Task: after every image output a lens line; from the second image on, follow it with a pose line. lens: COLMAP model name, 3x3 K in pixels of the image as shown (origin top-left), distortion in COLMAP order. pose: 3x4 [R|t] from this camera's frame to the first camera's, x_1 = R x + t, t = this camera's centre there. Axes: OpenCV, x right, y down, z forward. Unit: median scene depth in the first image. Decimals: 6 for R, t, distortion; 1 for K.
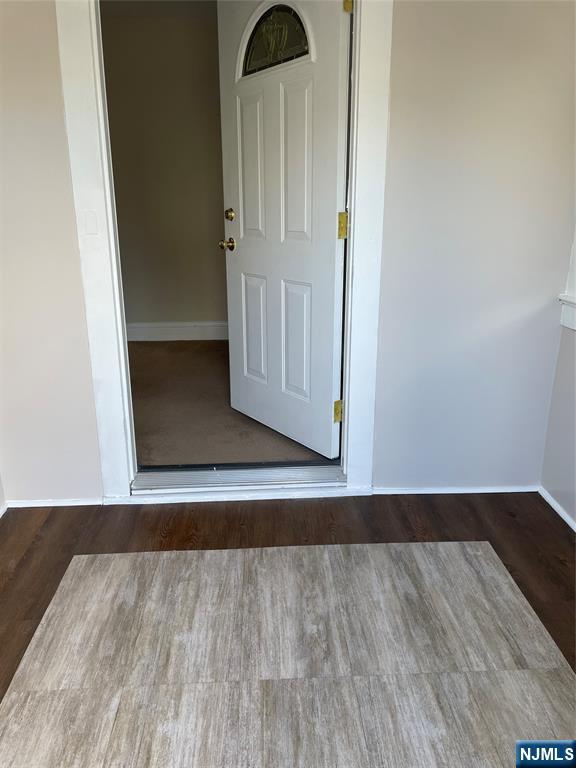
lens RADIAL K [[589.0, 0, 283.4], [0, 589.0, 385.3], [0, 0, 1]] dist [0.099471, -0.124016]
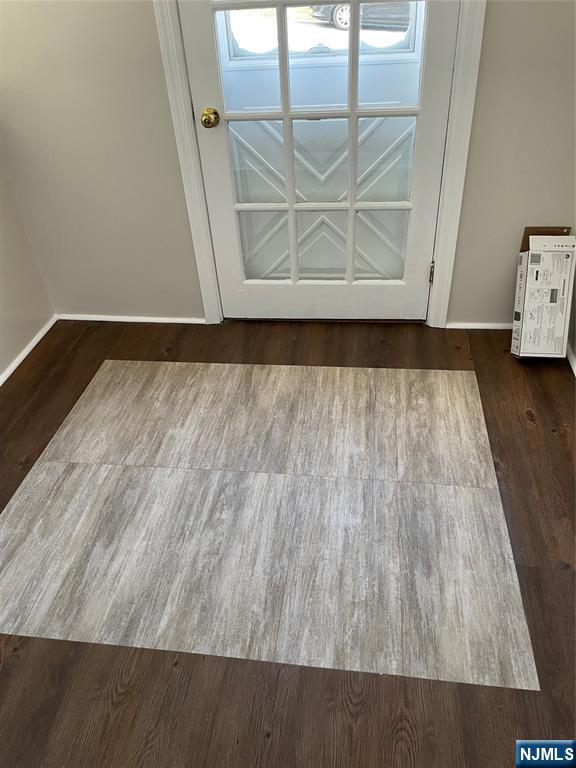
lens RADIAL K [[589.0, 0, 283.4], [0, 589.0, 385.3], [0, 0, 1]] dist [0.099471, -0.124016]
pose [[-0.982573, -0.075119, 0.170024, -0.193329], [0.097711, 0.569391, 0.816239, -0.507821], [-0.158125, 0.818627, -0.552128, 1.300878]]
